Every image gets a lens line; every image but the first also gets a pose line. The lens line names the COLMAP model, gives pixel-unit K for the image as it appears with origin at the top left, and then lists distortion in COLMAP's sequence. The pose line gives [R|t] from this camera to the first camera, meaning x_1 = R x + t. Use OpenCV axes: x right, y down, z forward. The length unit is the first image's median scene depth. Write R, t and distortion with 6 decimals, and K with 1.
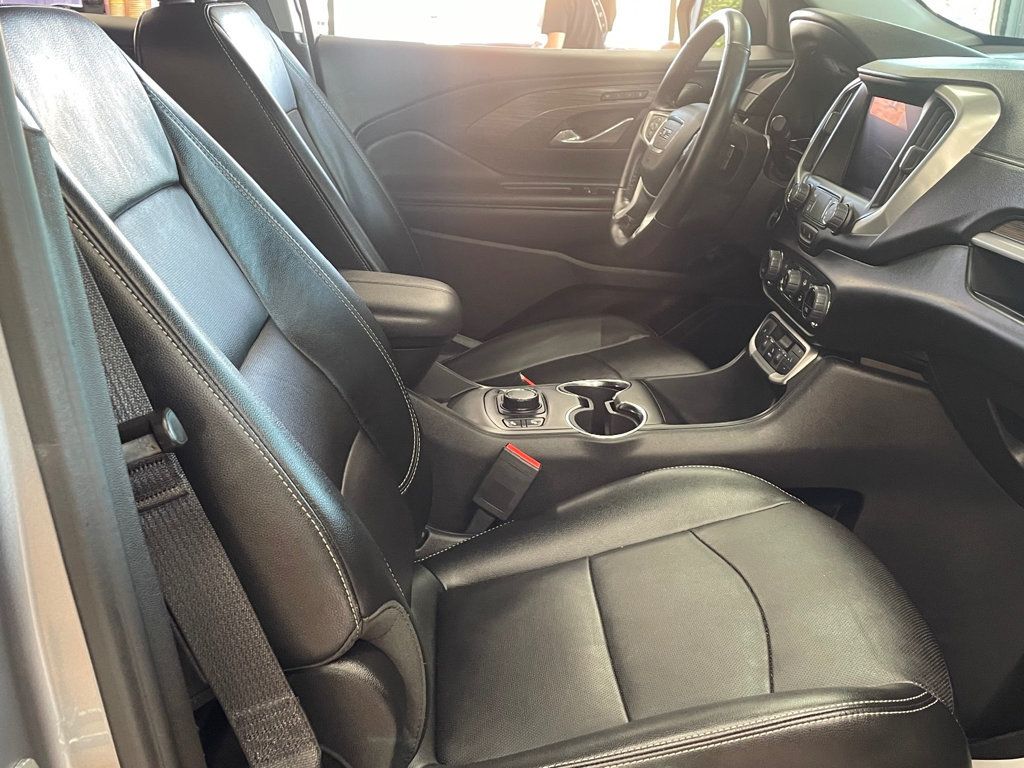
lens RADIAL K [[1101.9, 0, 512.0], [0, 1101.9, 384.0], [0, 0, 1]] dist [0.034519, -0.003949]
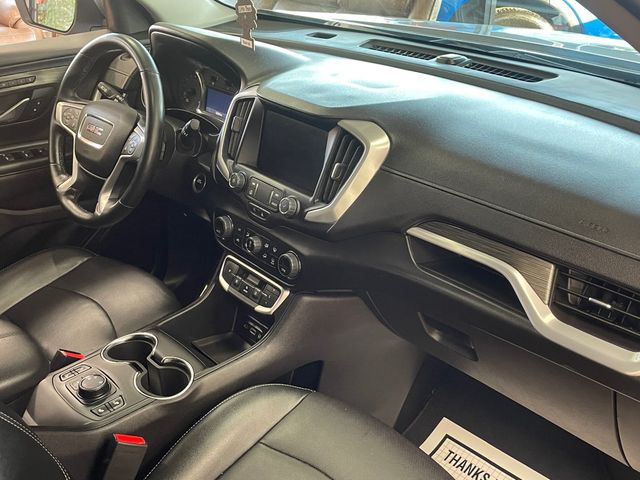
lens RADIAL K [[688.7, 0, 320.0], [0, 688.7, 240.0], [0, 0, 1]] dist [0.034519, -0.003949]
pose [[0.777557, -0.277549, 0.564244, -0.205981], [0.200852, 0.959935, 0.195404, -0.268352], [-0.595872, -0.038608, 0.802151, 0.204854]]
